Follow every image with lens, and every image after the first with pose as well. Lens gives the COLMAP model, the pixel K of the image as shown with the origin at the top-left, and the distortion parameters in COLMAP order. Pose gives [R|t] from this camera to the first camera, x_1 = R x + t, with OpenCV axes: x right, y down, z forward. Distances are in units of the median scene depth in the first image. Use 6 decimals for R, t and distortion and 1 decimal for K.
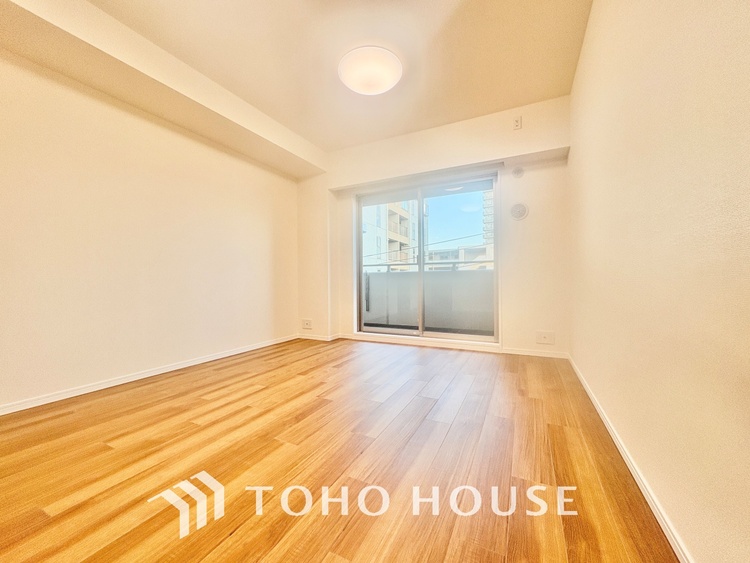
lens RADIAL K [[297.8, 0, 375.0], [0, 297.8, 281.5], [0, 0, 1]] dist [-0.000129, 0.000395]
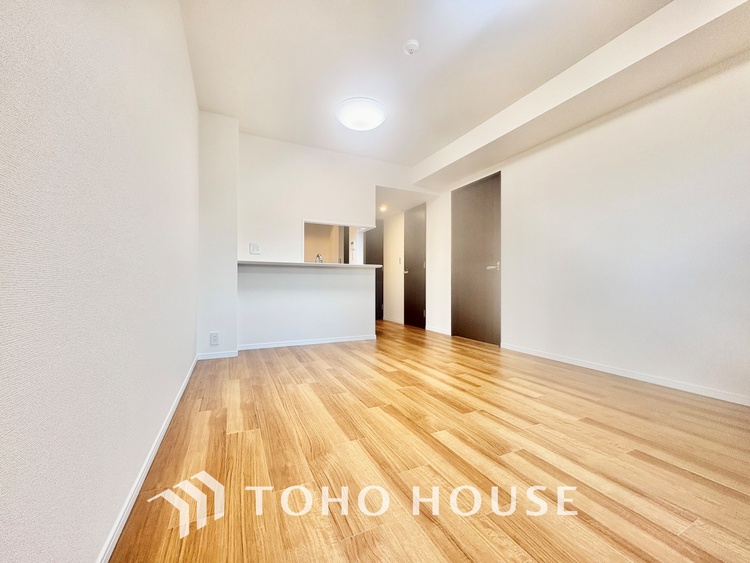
lens RADIAL K [[297.8, 0, 375.0], [0, 297.8, 281.5], [0, 0, 1]] dist [-0.000129, 0.000395]
pose [[-0.608126, 0.002754, -0.793836, 0.785133], [0.001518, 0.999996, 0.002307, 0.006147], [0.793839, 0.000198, -0.608127, 1.453977]]
